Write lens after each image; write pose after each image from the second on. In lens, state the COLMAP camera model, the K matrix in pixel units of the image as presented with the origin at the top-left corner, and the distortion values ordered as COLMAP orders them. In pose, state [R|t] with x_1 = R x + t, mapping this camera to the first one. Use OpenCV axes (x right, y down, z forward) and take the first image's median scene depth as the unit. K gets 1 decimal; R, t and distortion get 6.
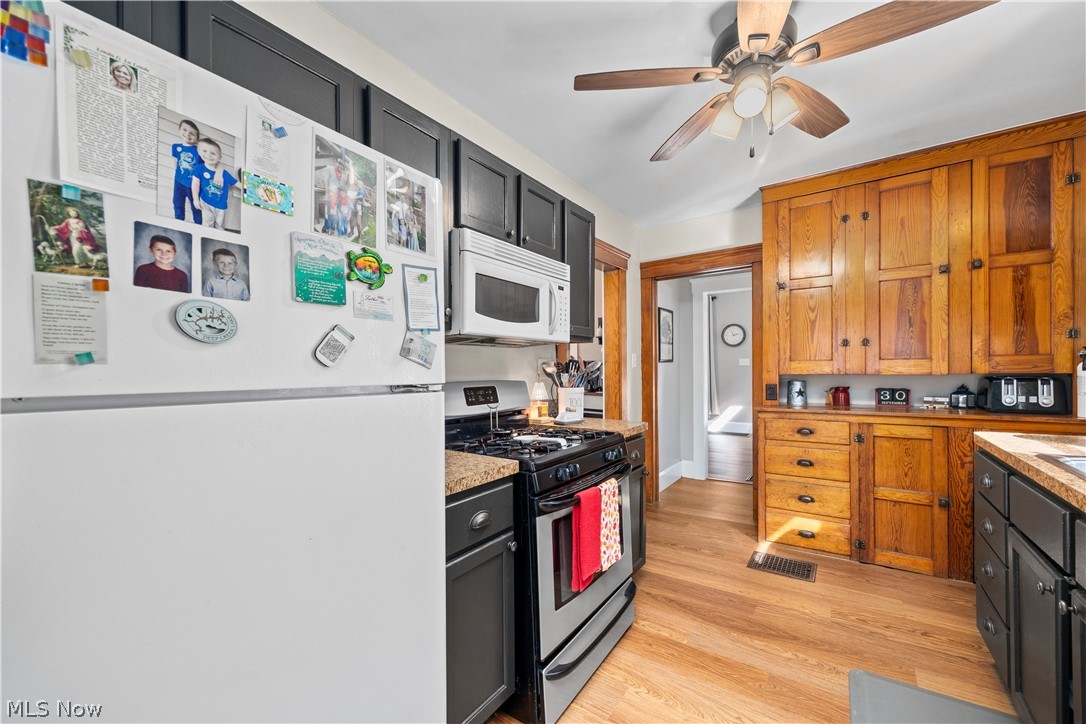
lens RADIAL K [[426.1, 0, 525.6], [0, 426.1, 367.6], [0, 0, 1]] dist [-0.000677, -0.000548]
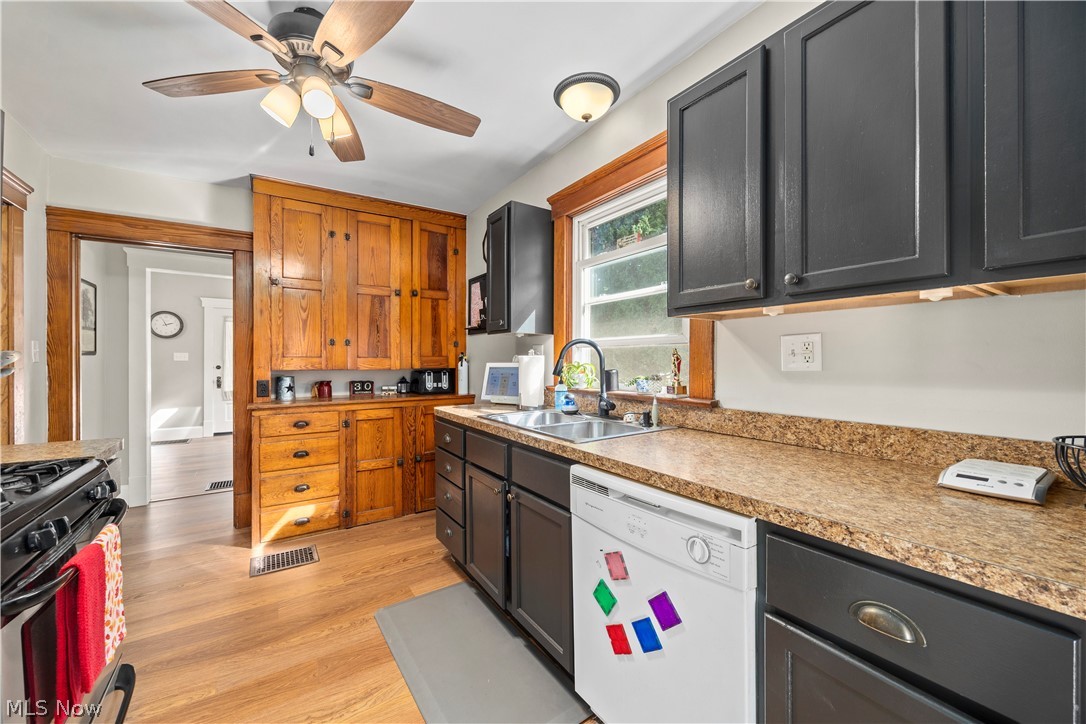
lens RADIAL K [[426.1, 0, 535.2], [0, 426.1, 359.6], [0, 0, 1]] dist [-0.000677, -0.000548]
pose [[0.361860, 0.015687, 0.932101, -0.135363], [-0.005624, 0.999877, -0.014644, 0.002484], [-0.932216, 0.000057, 0.361904, 0.085859]]
